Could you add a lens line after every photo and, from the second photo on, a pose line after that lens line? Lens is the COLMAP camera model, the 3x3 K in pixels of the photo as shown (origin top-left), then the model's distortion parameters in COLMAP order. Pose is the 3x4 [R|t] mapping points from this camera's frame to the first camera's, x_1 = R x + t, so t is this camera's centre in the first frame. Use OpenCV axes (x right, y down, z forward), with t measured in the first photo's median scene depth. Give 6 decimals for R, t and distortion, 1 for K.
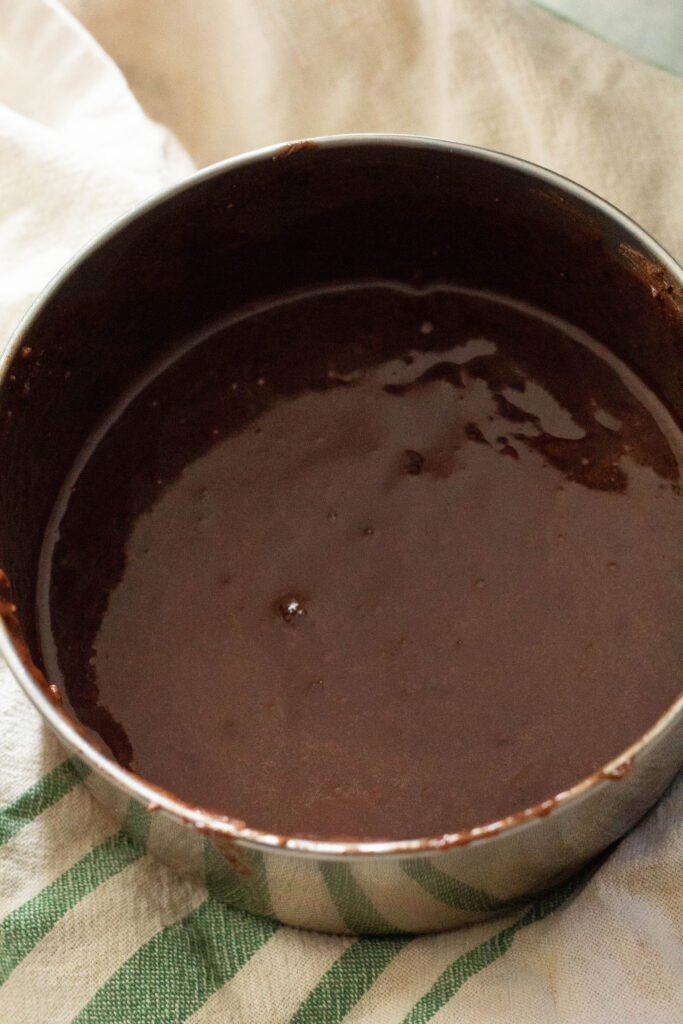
lens RADIAL K [[2700.4, 0, 339.1], [0, 2700.4, 515.2], [0, 0, 1]] dist [-0.131619, 0.000000]
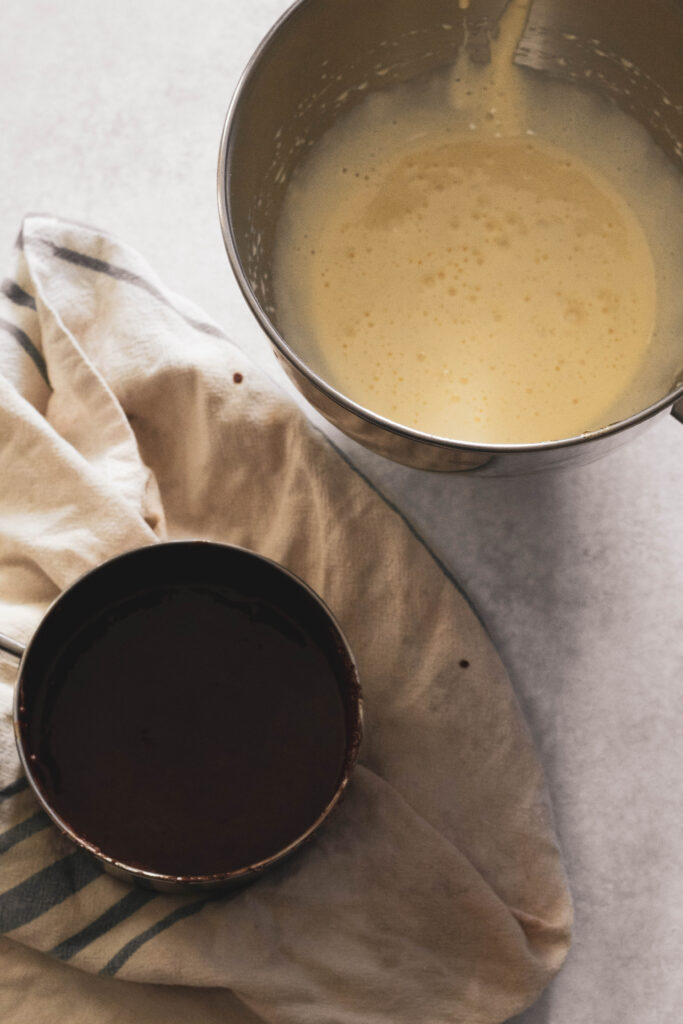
lens RADIAL K [[2700.4, 0, 341.8], [0, 2700.4, 502.4], [0, 0, 1]] dist [-0.131619, 0.000000]
pose [[0.965384, 0.256275, 0.048544, -0.019763], [-0.260561, 0.956017, 0.134684, -0.483622], [-0.011893, -0.142671, 0.989699, -1.147385]]
